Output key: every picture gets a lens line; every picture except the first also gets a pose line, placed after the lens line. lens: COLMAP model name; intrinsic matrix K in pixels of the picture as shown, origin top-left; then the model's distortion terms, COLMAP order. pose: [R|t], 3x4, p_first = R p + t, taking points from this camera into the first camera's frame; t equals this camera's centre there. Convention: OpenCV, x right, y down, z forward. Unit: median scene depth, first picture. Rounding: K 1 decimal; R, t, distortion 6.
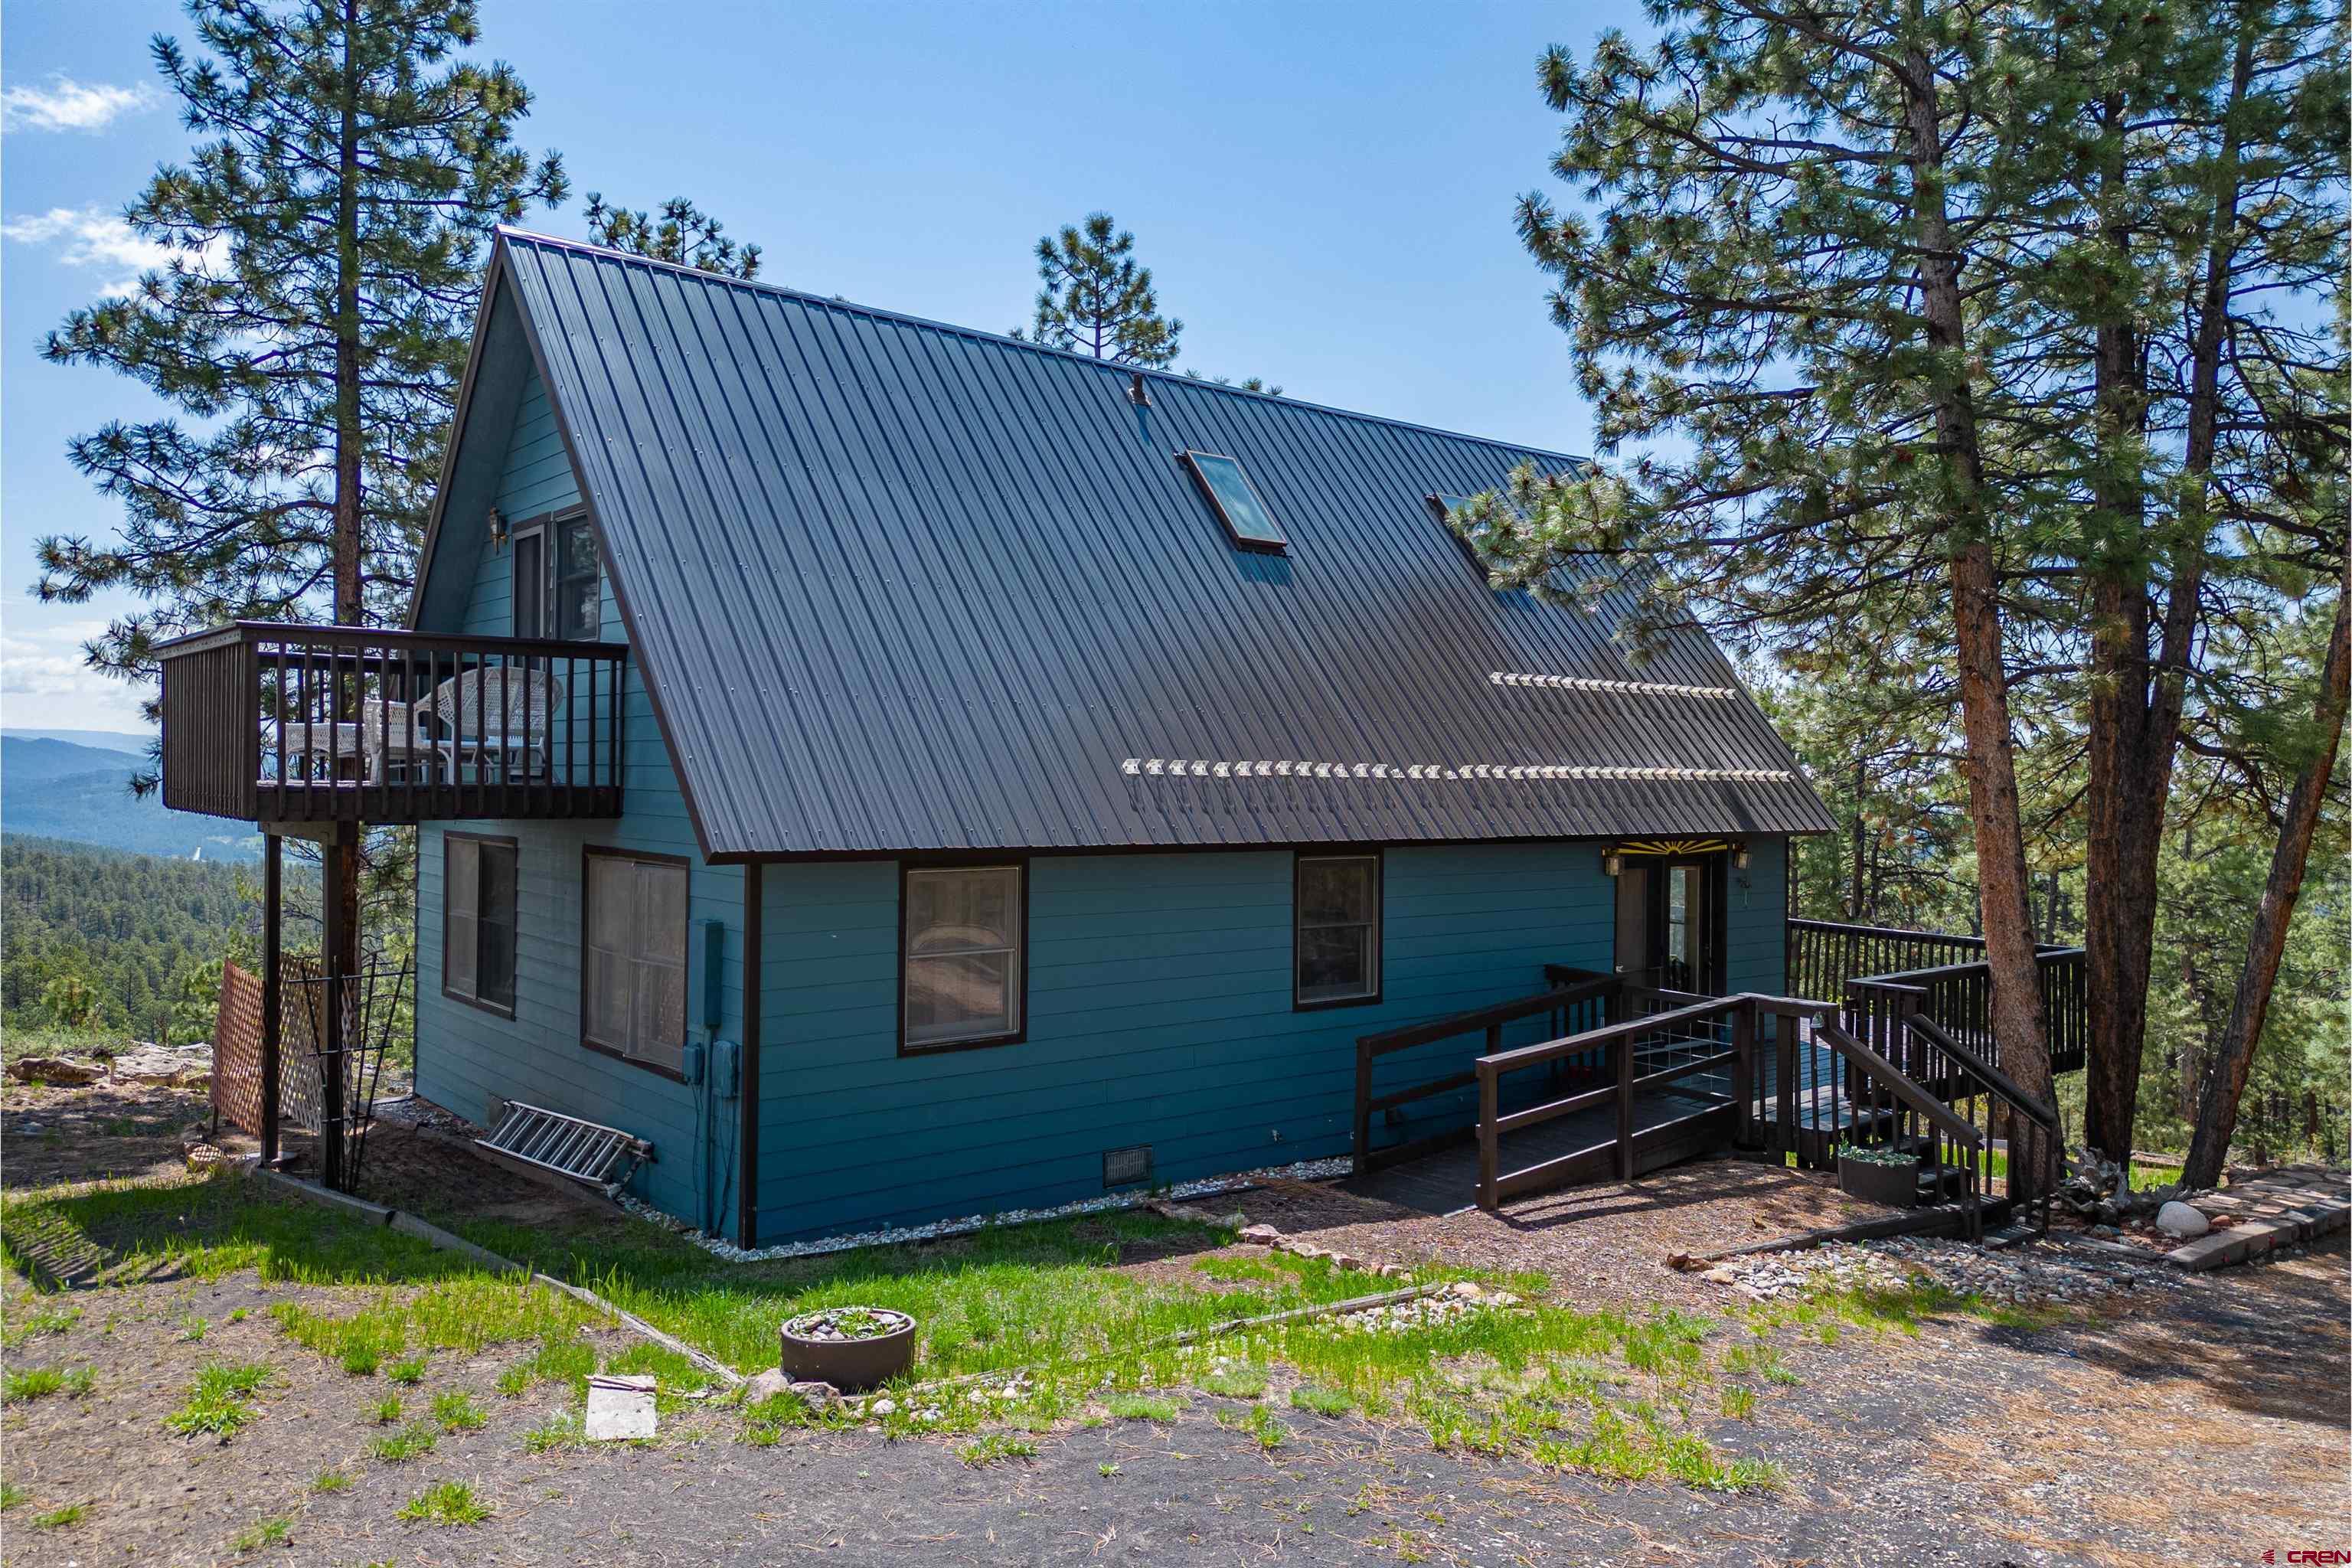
lens RADIAL K [[1718.3, 0, 1179.9], [0, 1718.3, 770.5], [0, 0, 1]] dist [0.080106, -0.066756]
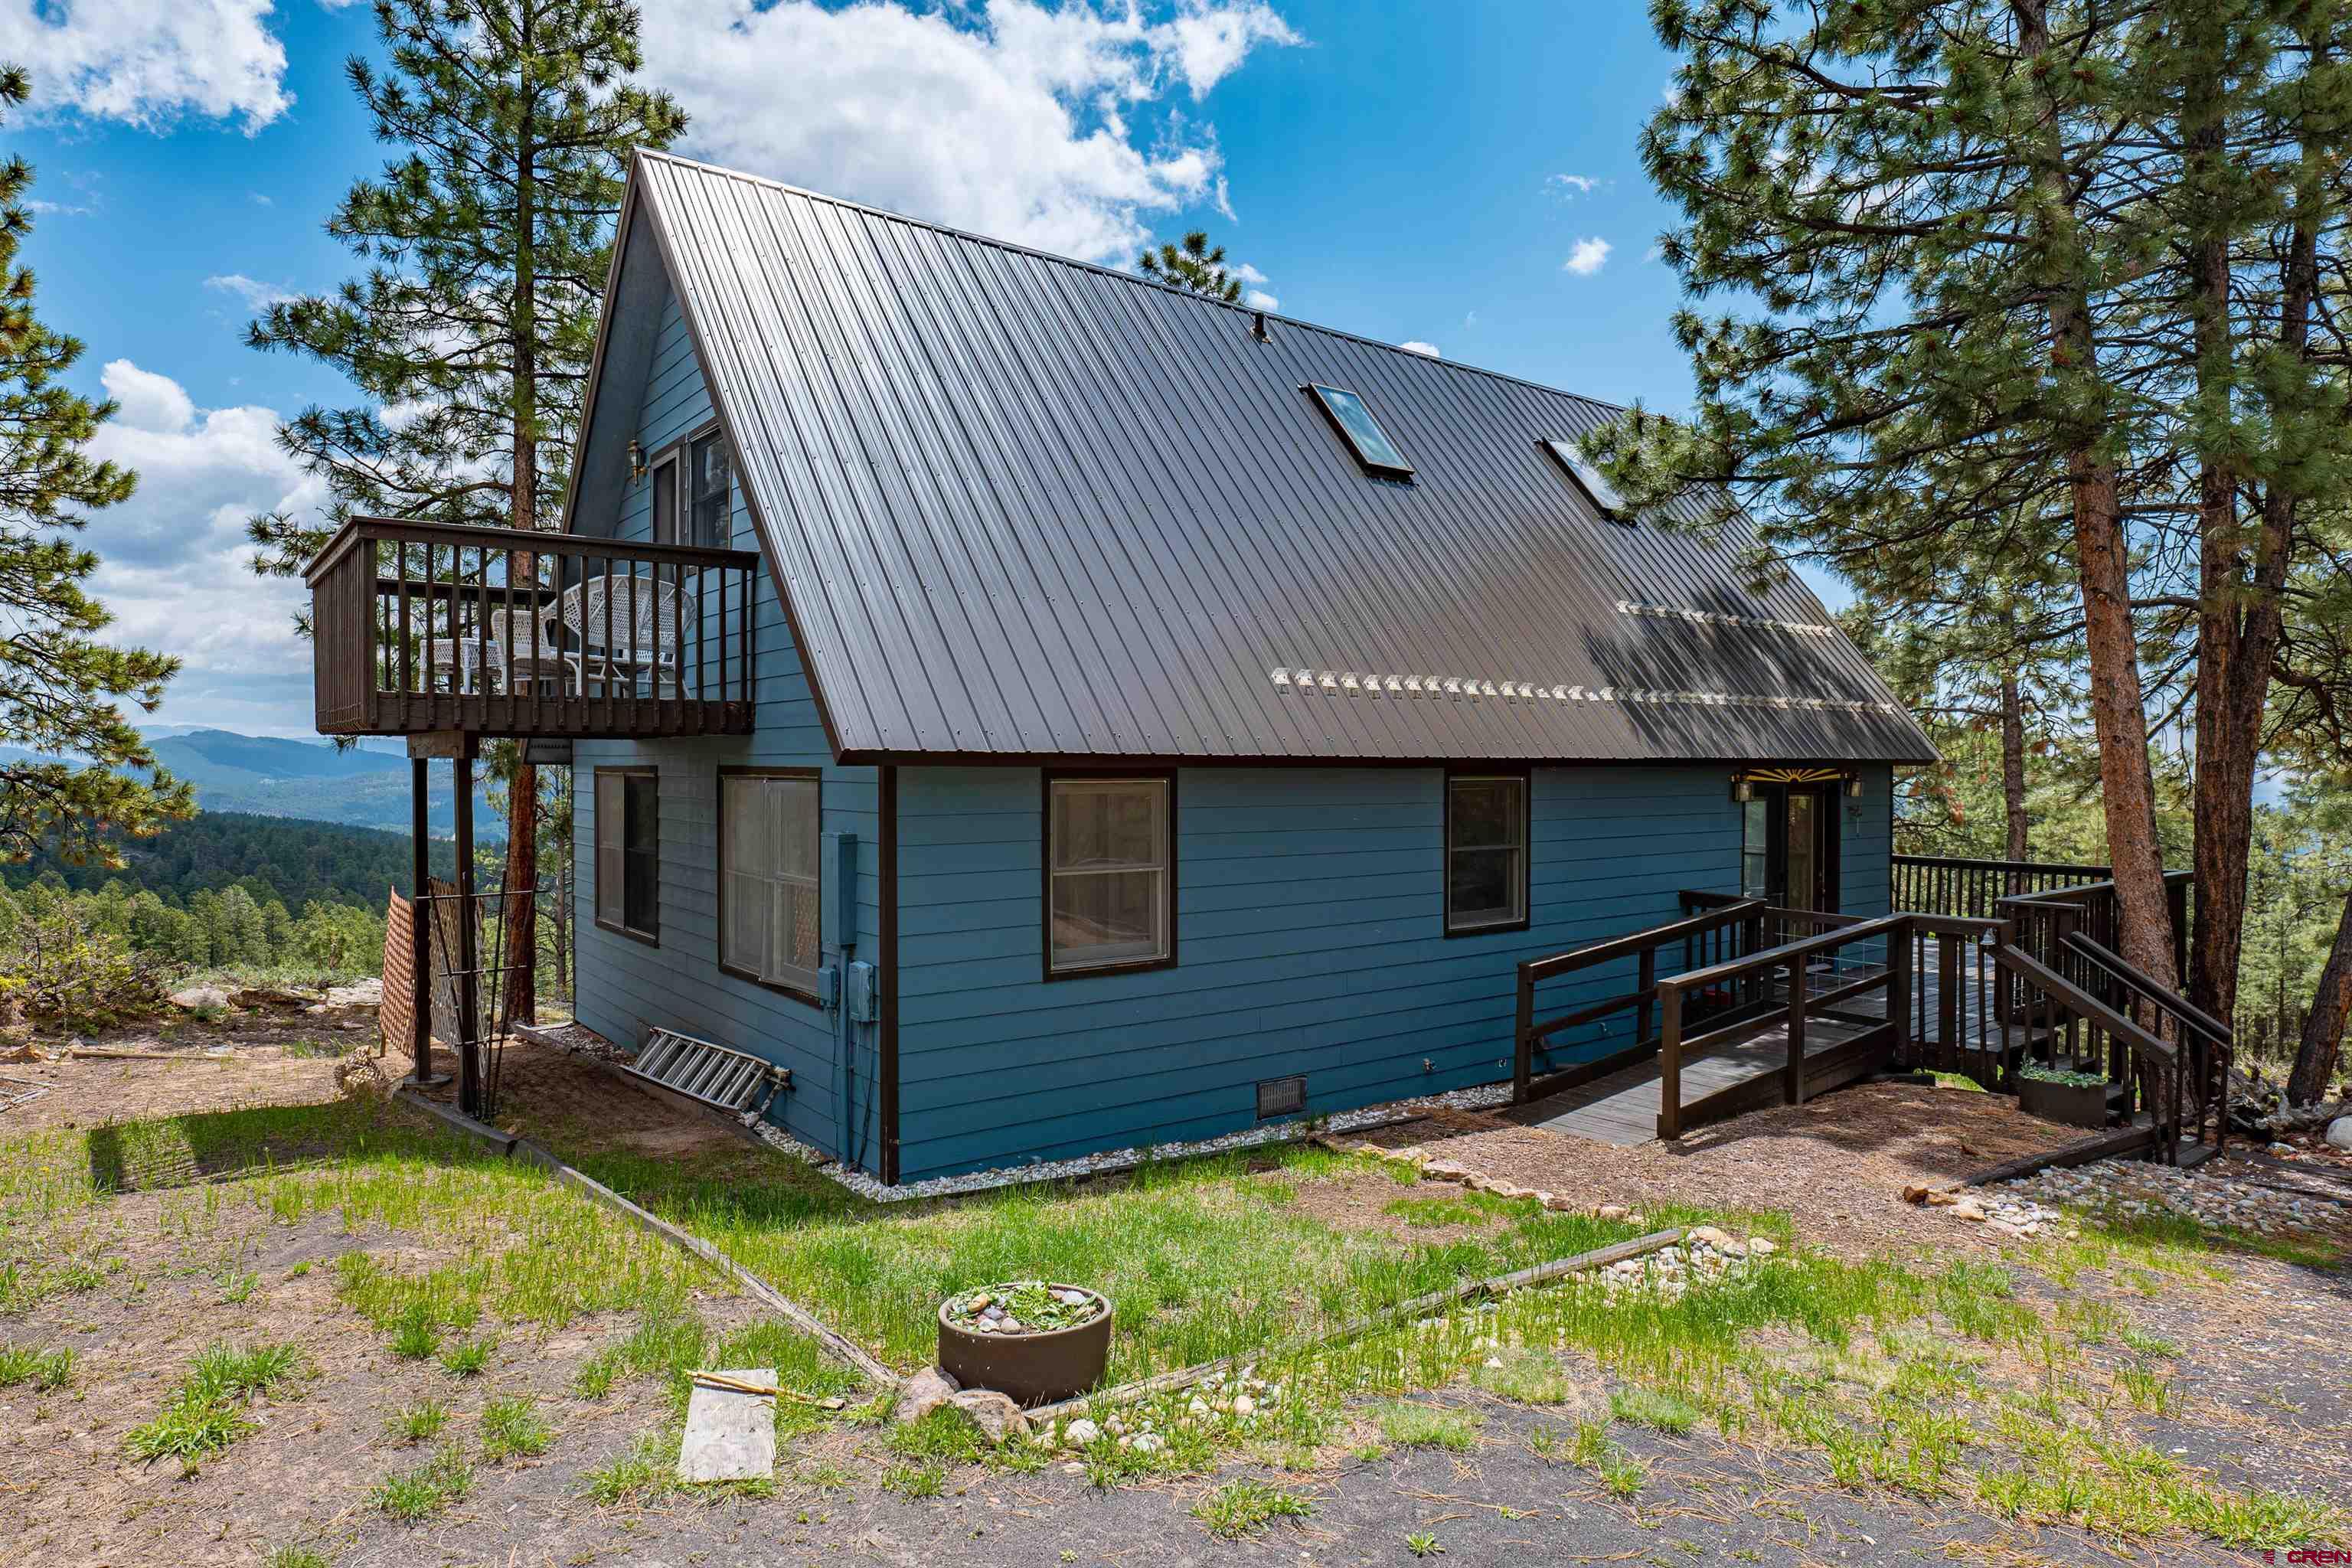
lens RADIAL K [[1406.5, 0, 1184.9], [0, 1406.5, 779.8], [0, 0, 1]] dist [-0.027783, 0.013504]
pose [[0.999313, -0.010587, -0.035514, -0.036556], [0.010929, 0.999896, 0.009451, 0.031414], [0.035410, -0.009833, 0.999324, 0.150989]]
